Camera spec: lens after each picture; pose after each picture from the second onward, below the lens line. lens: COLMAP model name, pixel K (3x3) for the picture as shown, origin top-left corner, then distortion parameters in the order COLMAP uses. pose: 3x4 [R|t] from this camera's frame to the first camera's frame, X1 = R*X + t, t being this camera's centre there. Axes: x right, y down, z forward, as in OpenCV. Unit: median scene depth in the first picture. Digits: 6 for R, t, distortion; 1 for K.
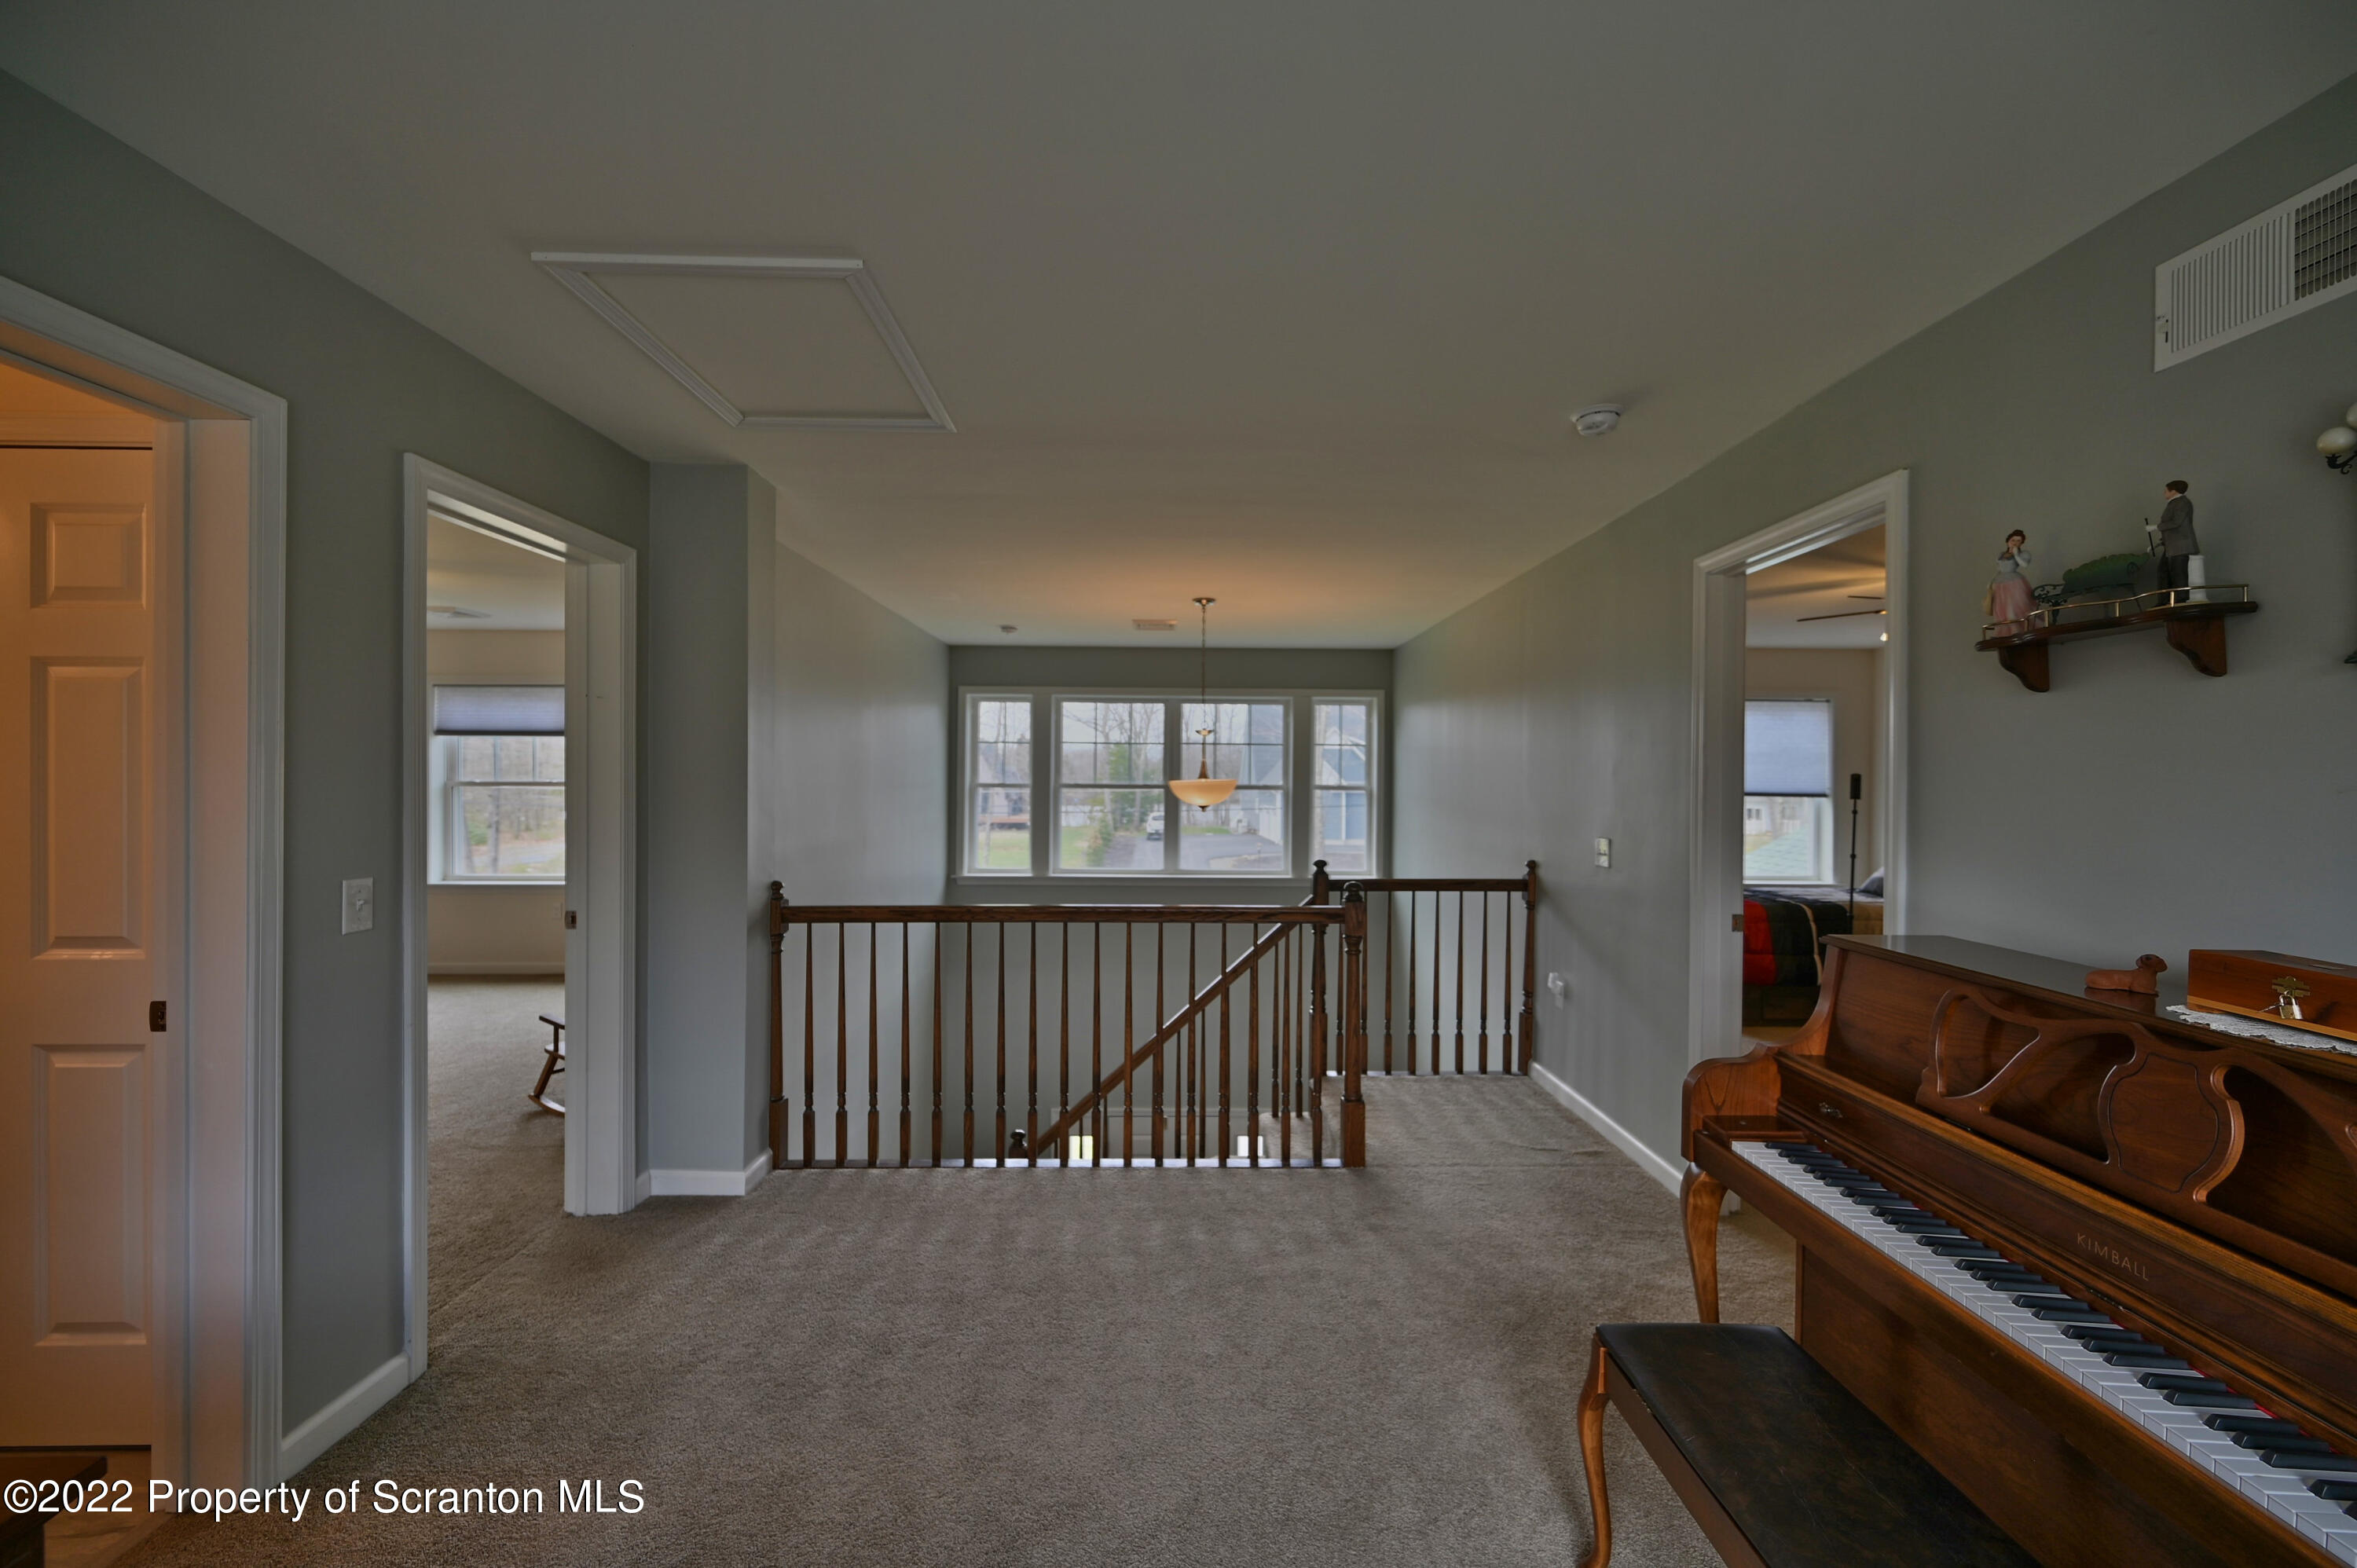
lens RADIAL K [[929.6, 0, 1185.9], [0, 929.6, 787.8], [0, 0, 1]] dist [-0.001505, 0.000313]
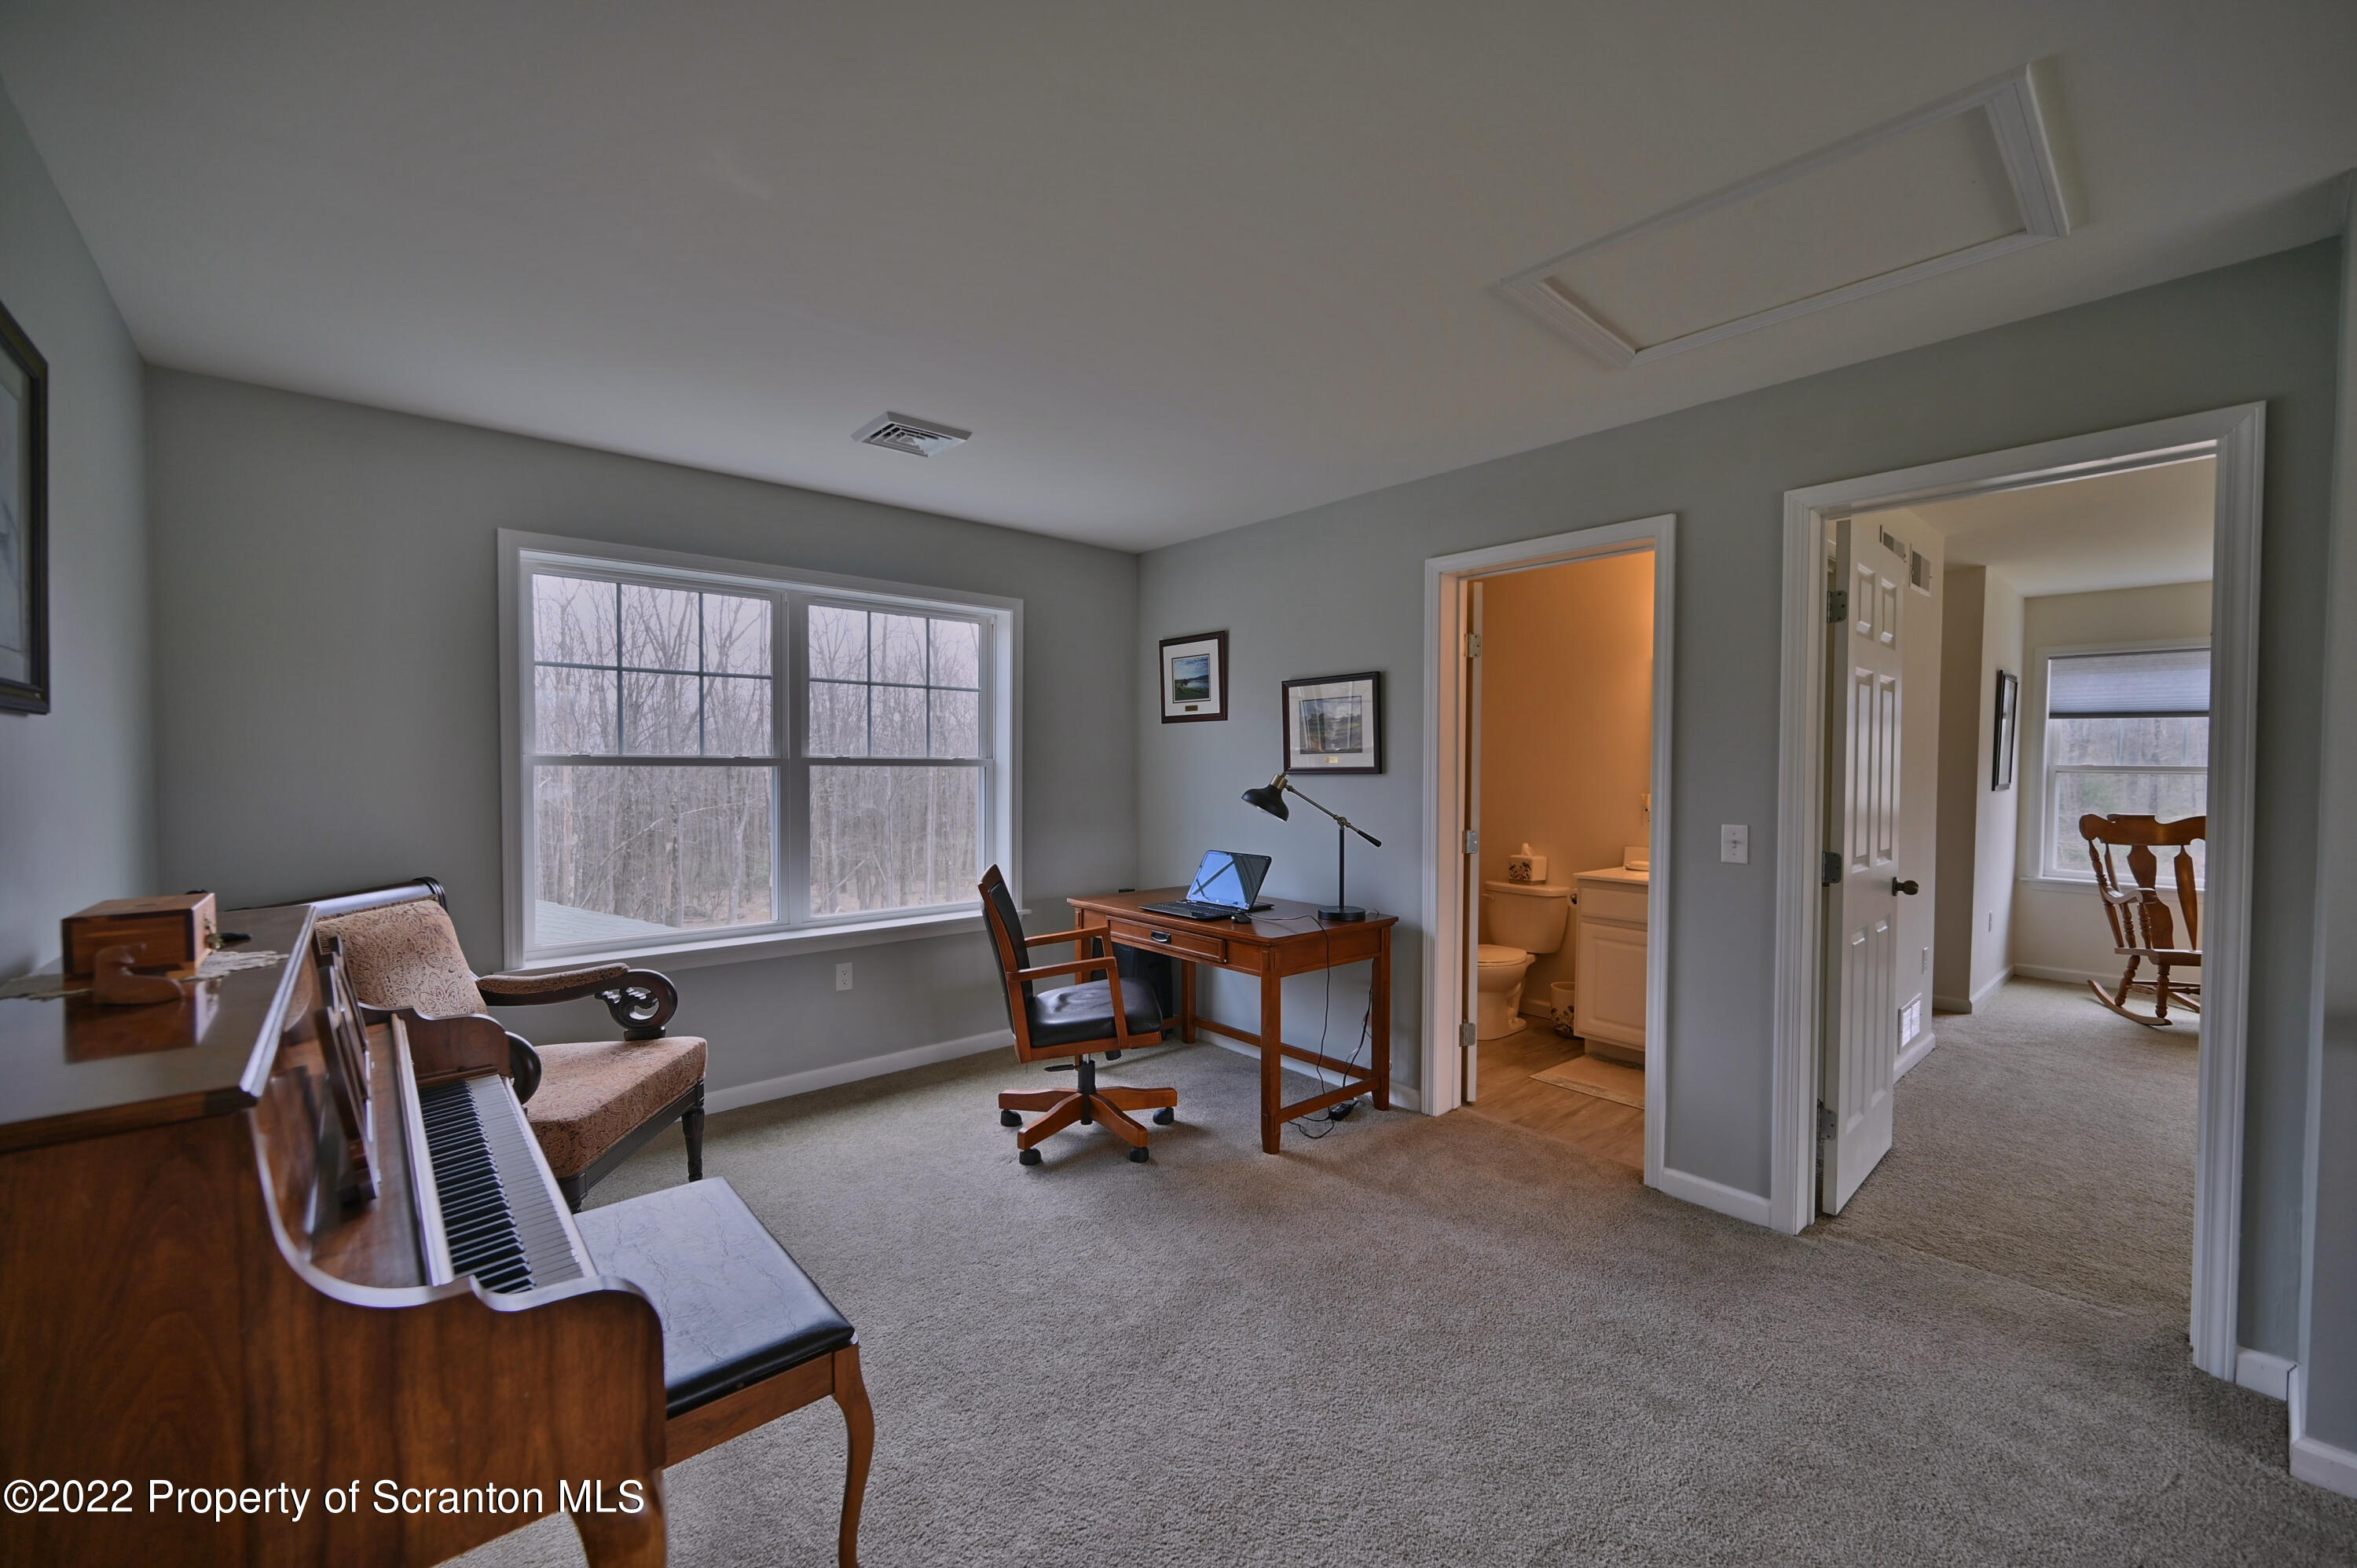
lens RADIAL K [[929.6, 0, 1180.2], [0, 929.6, 788.0], [0, 0, 1]] dist [-0.001505, 0.000313]
pose [[-0.761097, 0.005884, -0.648611, 0.394466], [-0.013781, 0.999586, 0.025240, 0.012350], [0.648492, 0.028149, -0.760701, 0.943942]]
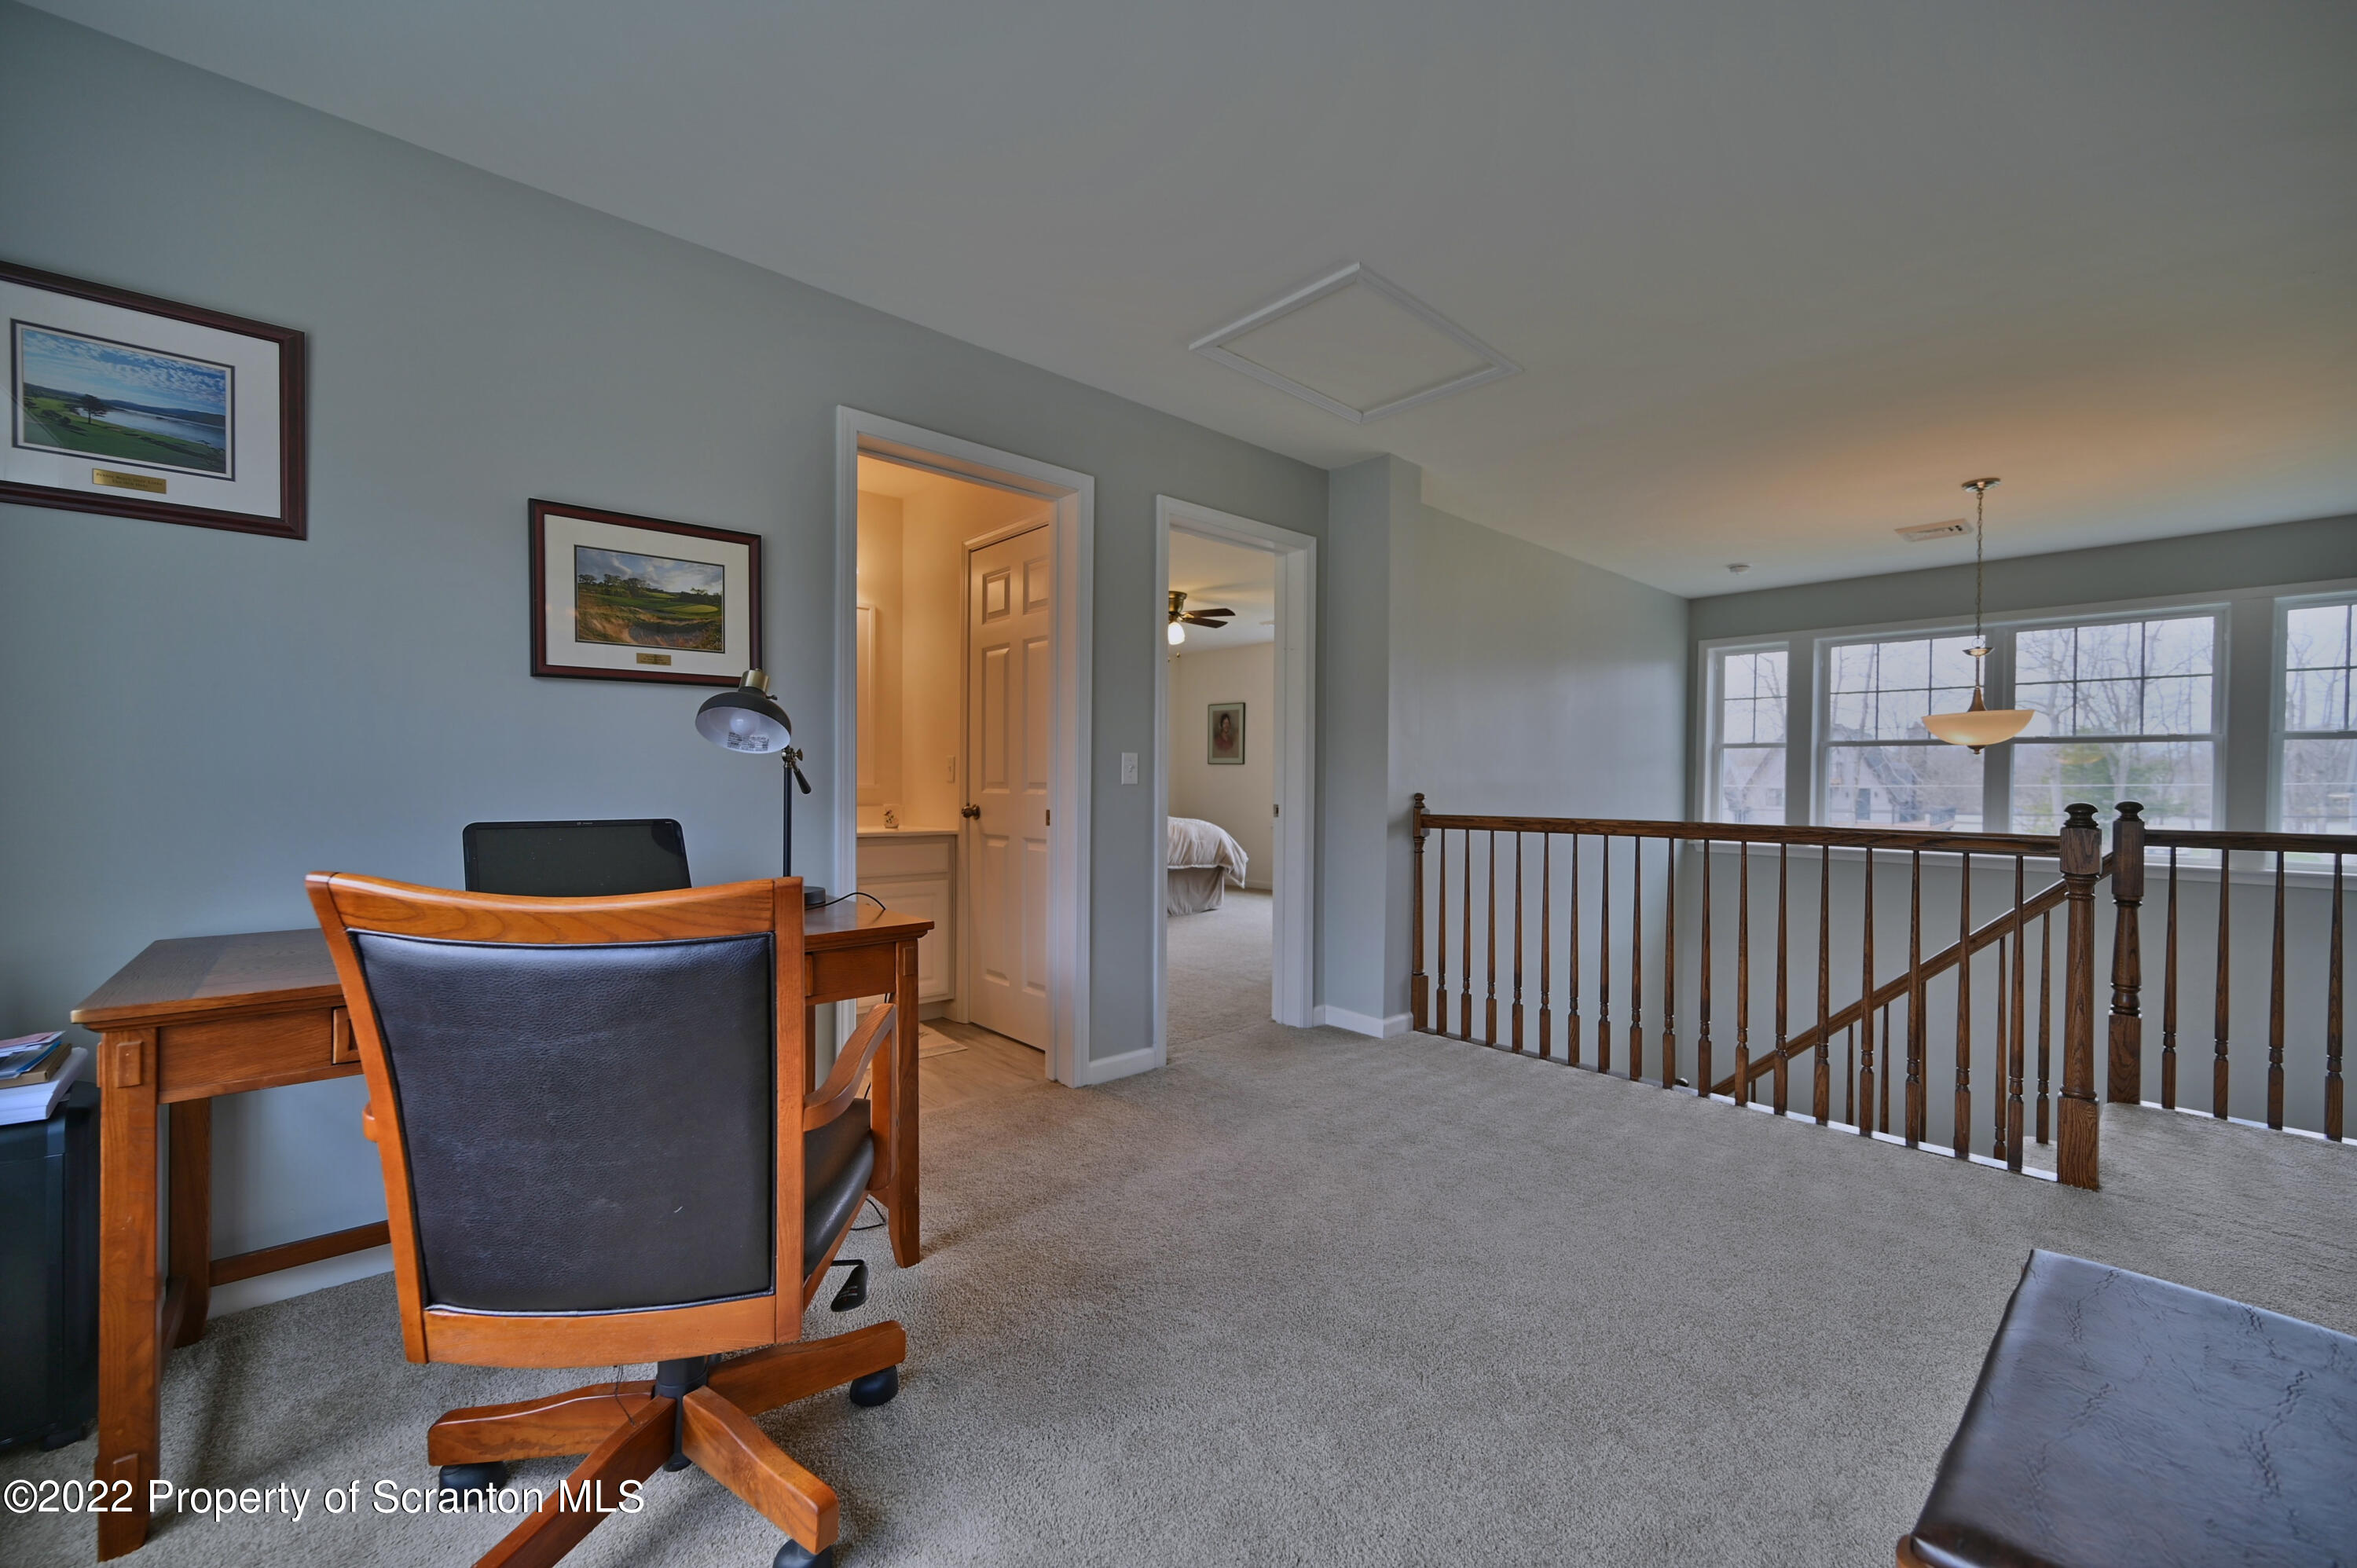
lens RADIAL K [[929.6, 0, 1191.5], [0, 929.6, 786.4], [0, 0, 1]] dist [-0.001505, 0.000313]
pose [[0.662325, 0.004235, -0.749204, 0.277570], [-0.008267, 0.999964, -0.001655, 0.100132], [0.749171, 0.007290, 0.662337, -0.020698]]
